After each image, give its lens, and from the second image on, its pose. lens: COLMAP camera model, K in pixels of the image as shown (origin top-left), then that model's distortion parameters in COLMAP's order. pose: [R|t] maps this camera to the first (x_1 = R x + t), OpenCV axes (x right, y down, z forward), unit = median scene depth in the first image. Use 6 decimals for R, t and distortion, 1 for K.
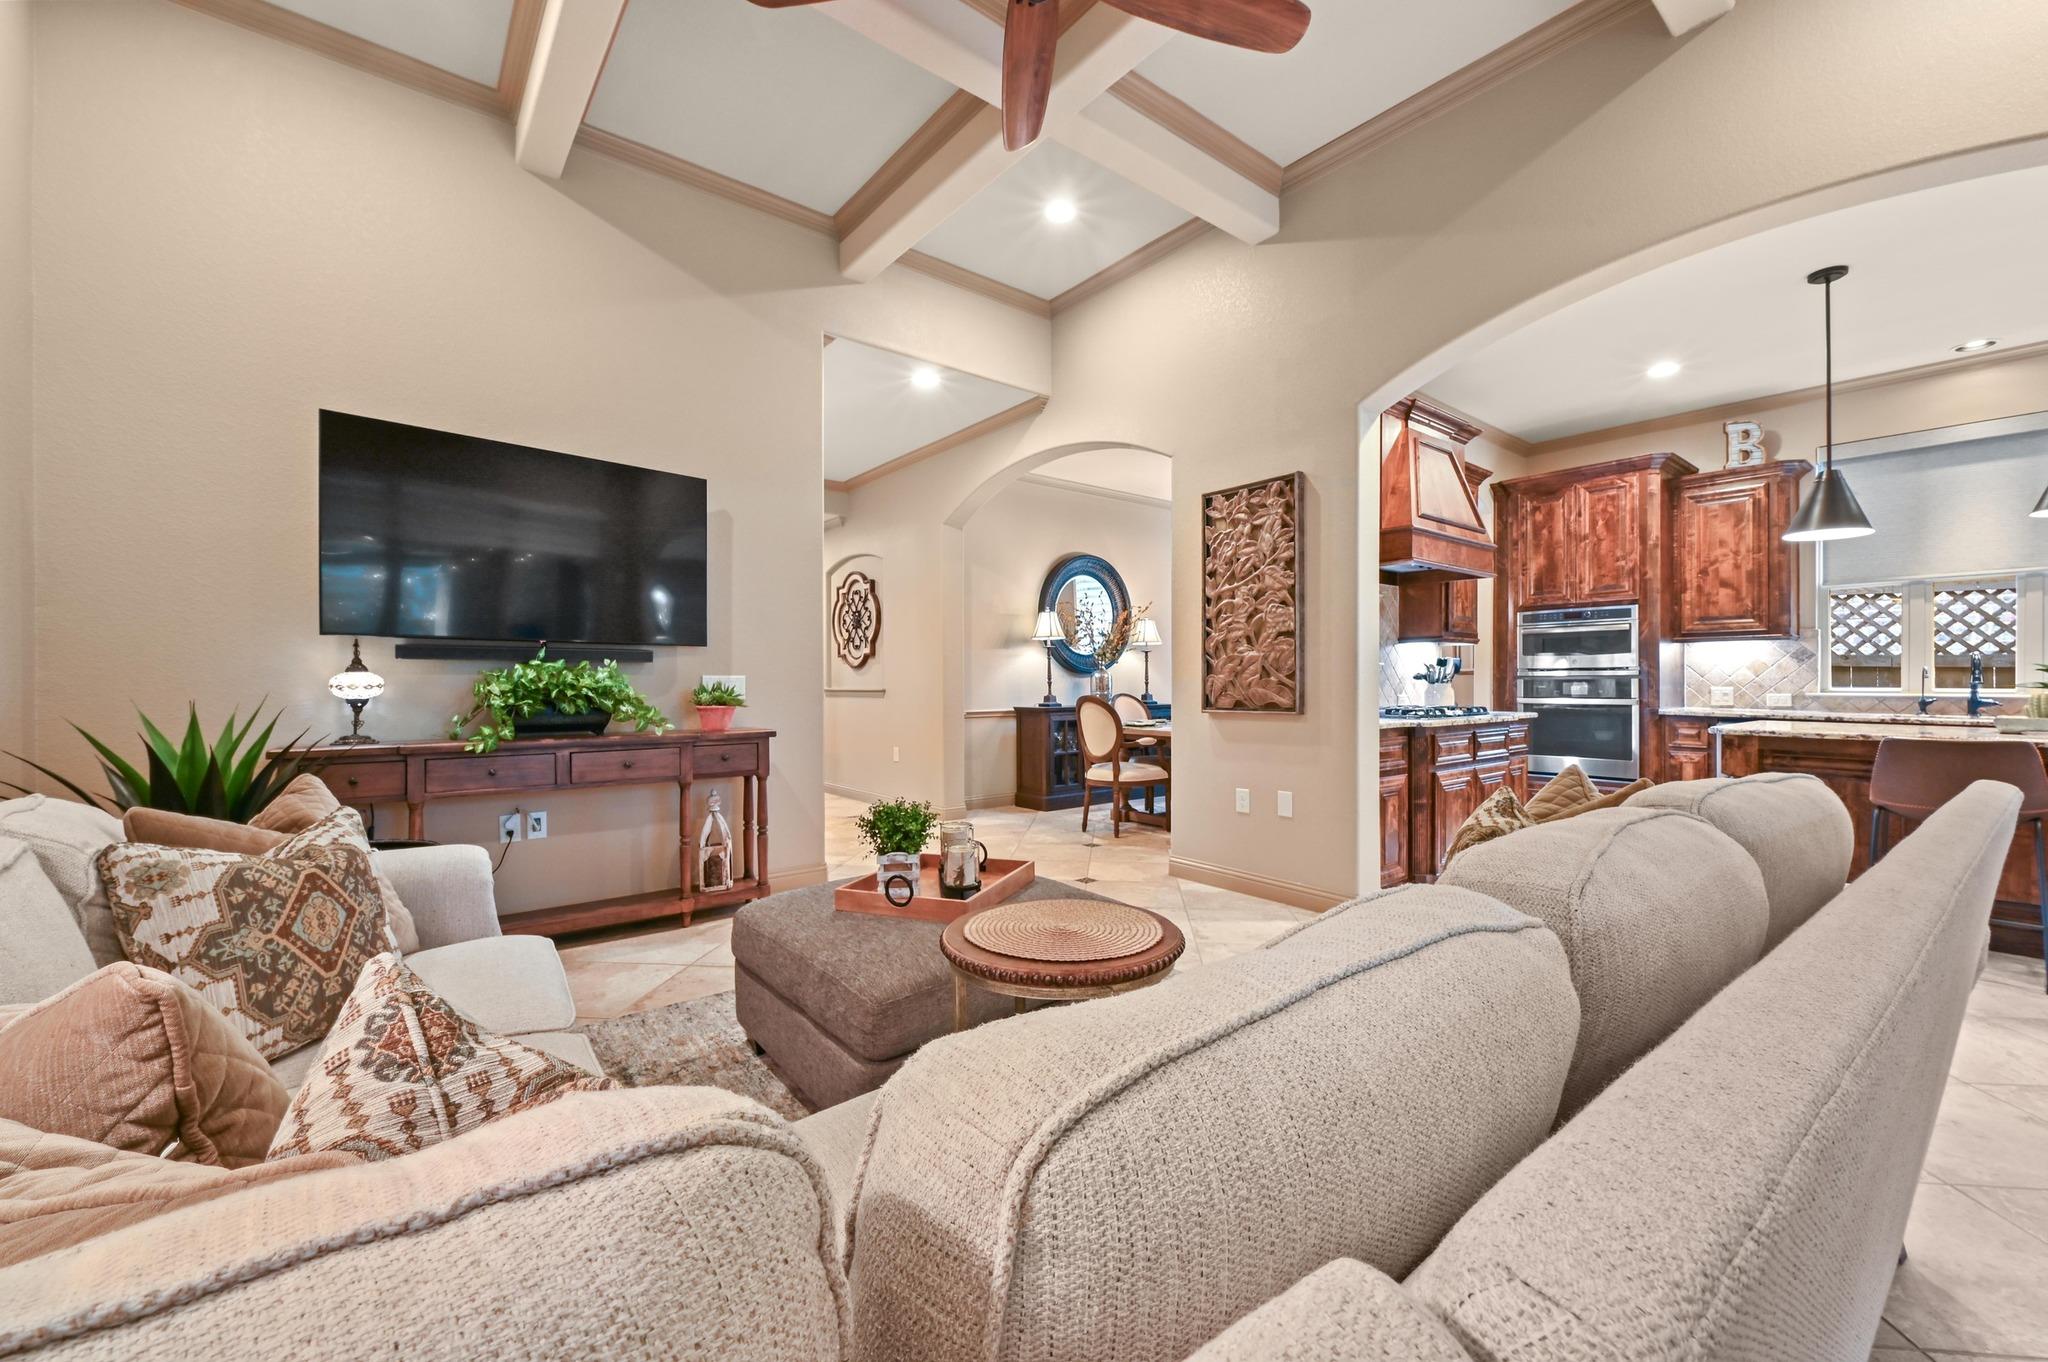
lens RADIAL K [[818.5, 0, 1039.0], [0, 818.5, 688.6], [0, 0, 1]] dist [-0.001711, 0.001096]
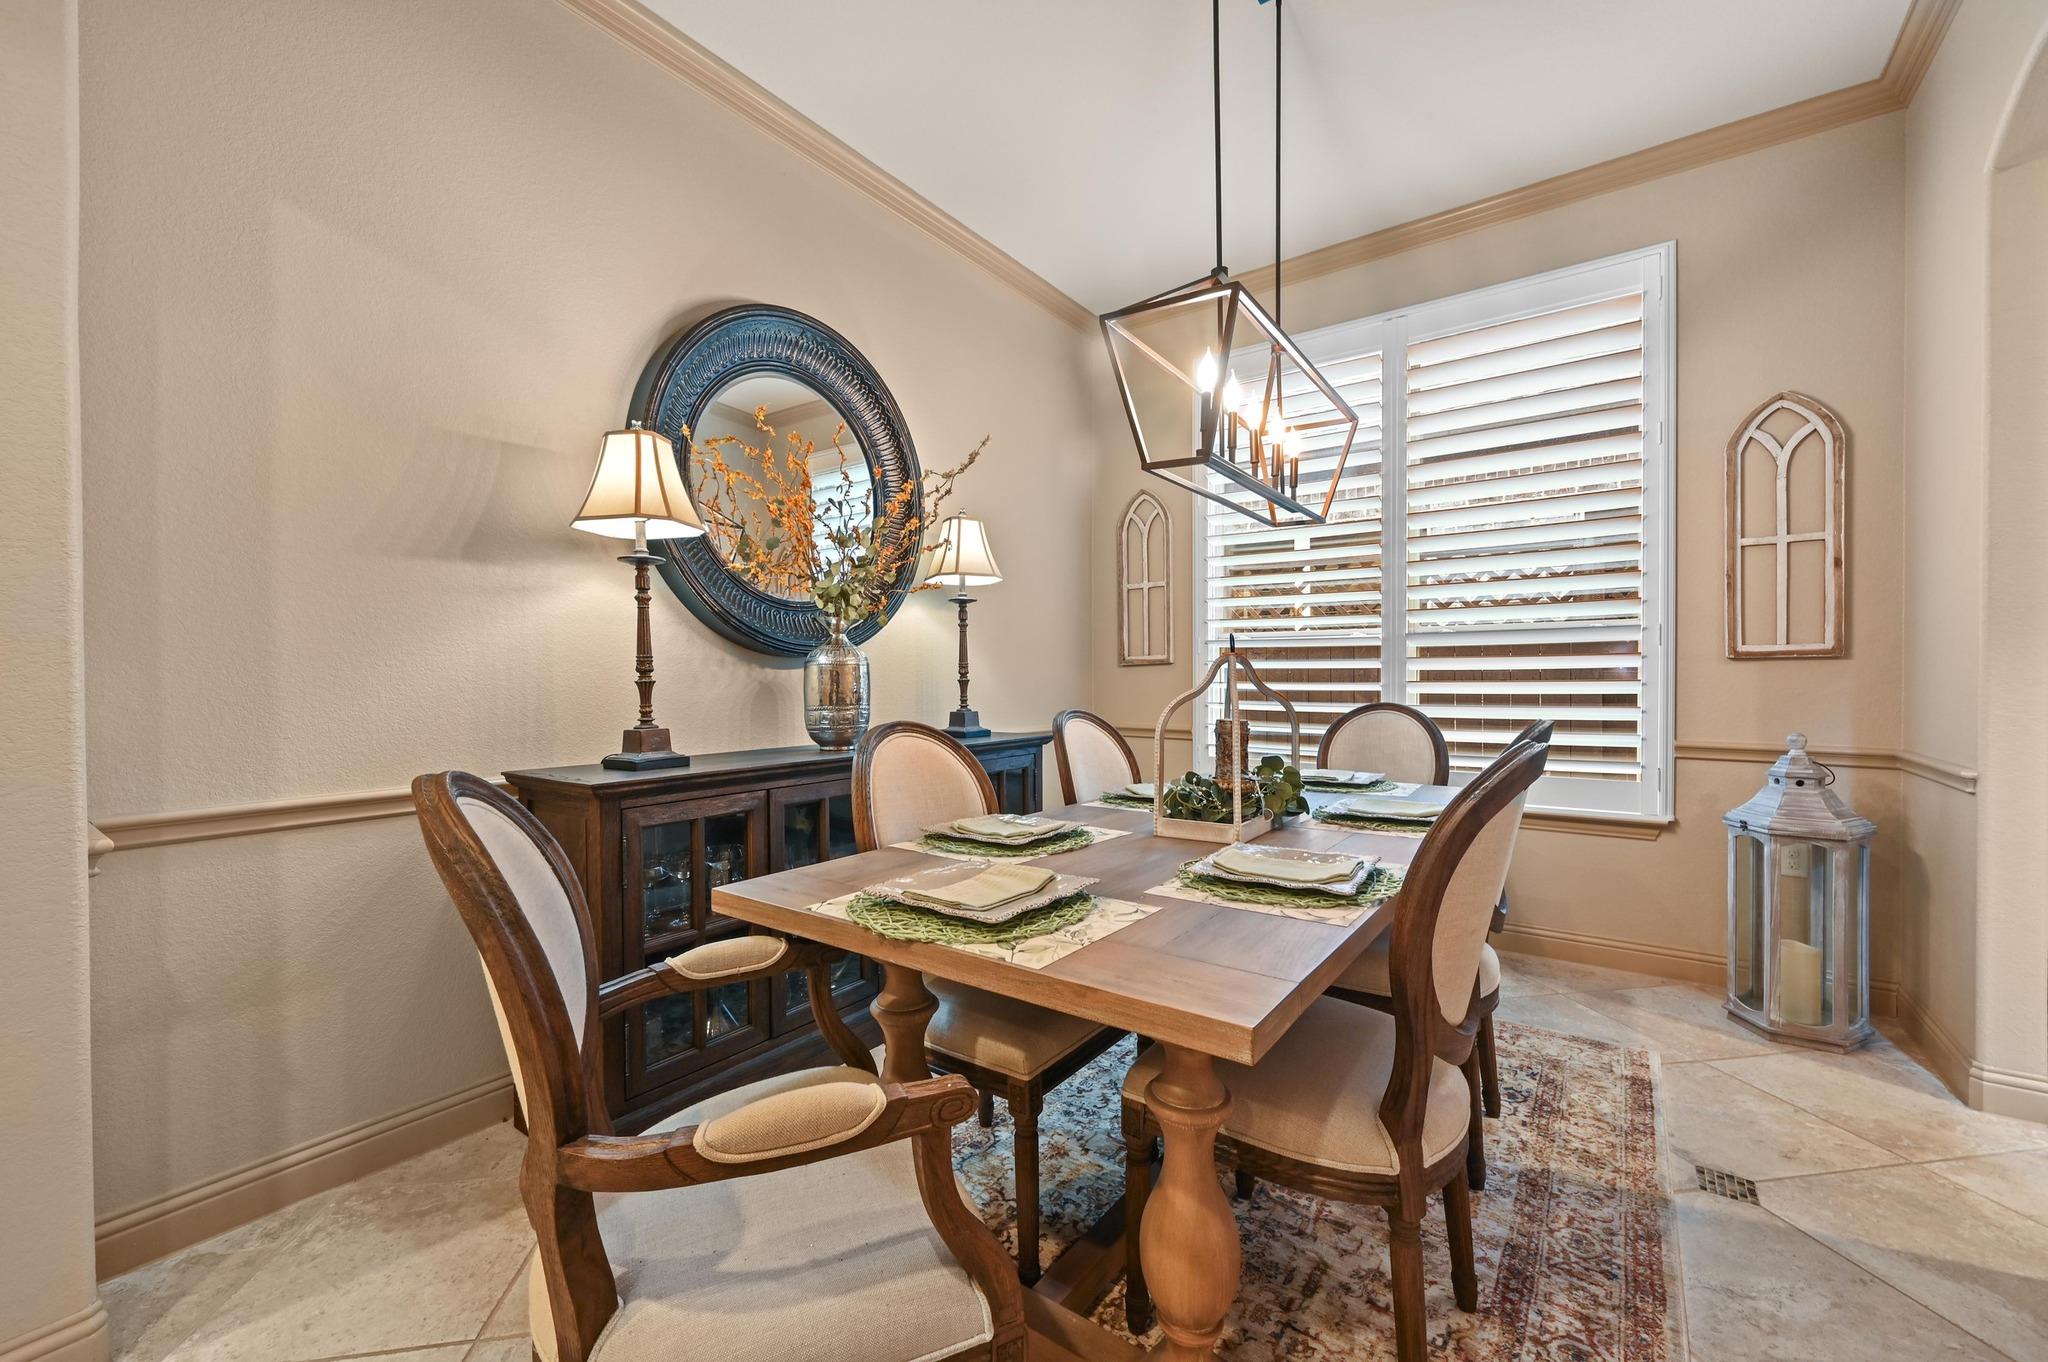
lens RADIAL K [[818.5, 0, 1039.8], [0, 818.5, 682.3], [0, 0, 1]] dist [-0.001711, 0.001096]
pose [[0.962848, -0.004667, 0.270003, 0.092419], [0.005248, 0.999985, -0.001431, -0.009049], [-0.269993, 0.002795, 0.962858, 0.918063]]
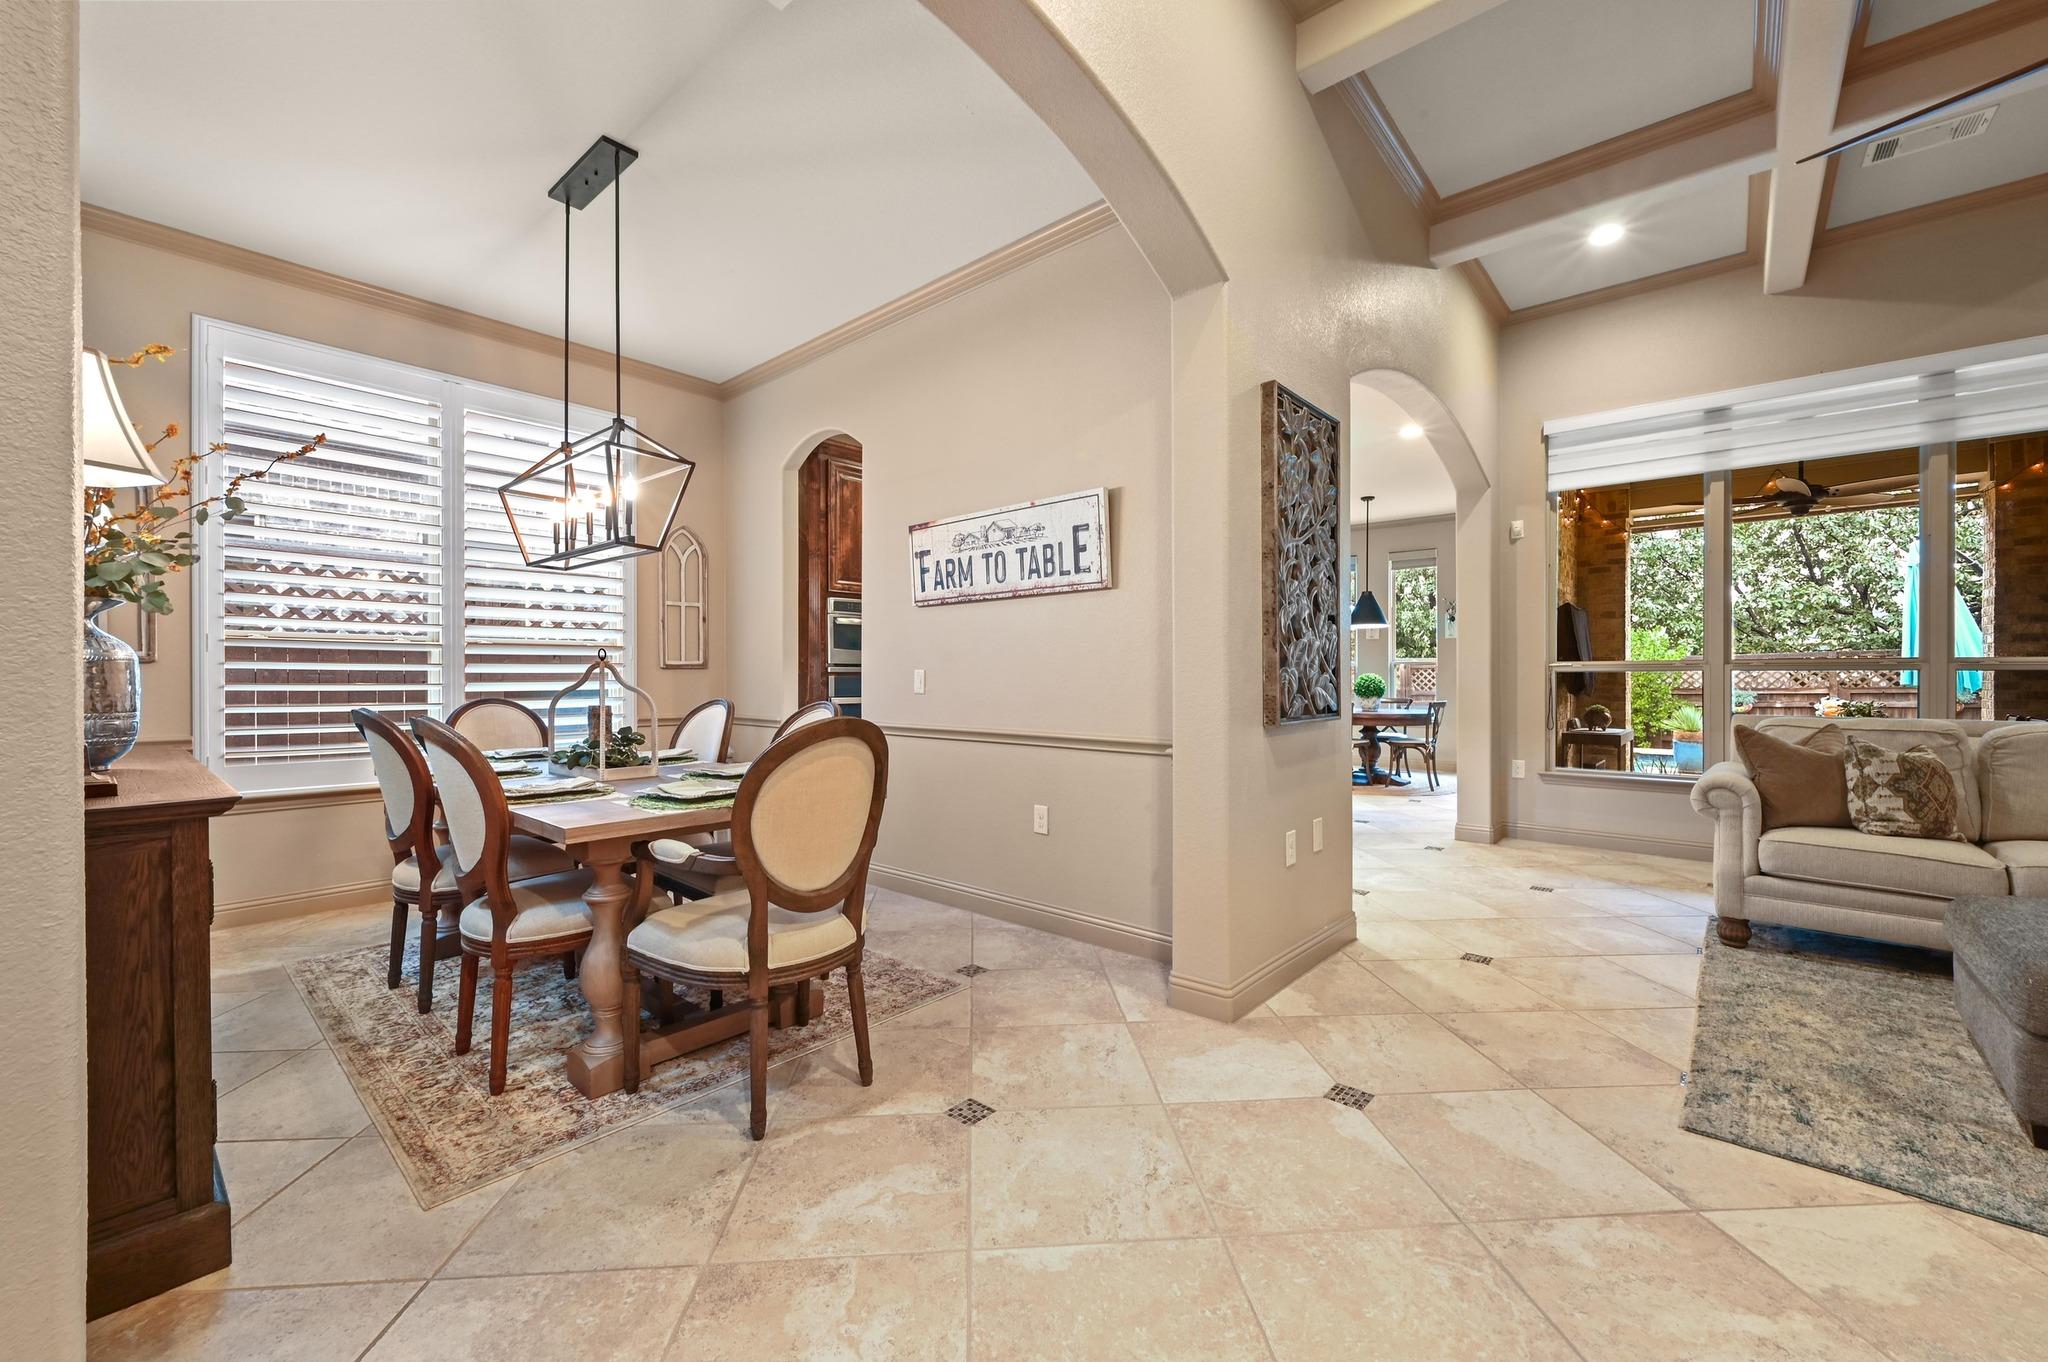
lens RADIAL K [[818.5, 0, 990.2], [0, 818.5, 672.7], [0, 0, 1]] dist [-0.001711, 0.001096]
pose [[-0.146061, 0.007578, 0.989247, -0.322667], [0.007299, 0.999952, -0.006582, -0.008704], [-0.989249, 0.006259, -0.146109, 1.075669]]
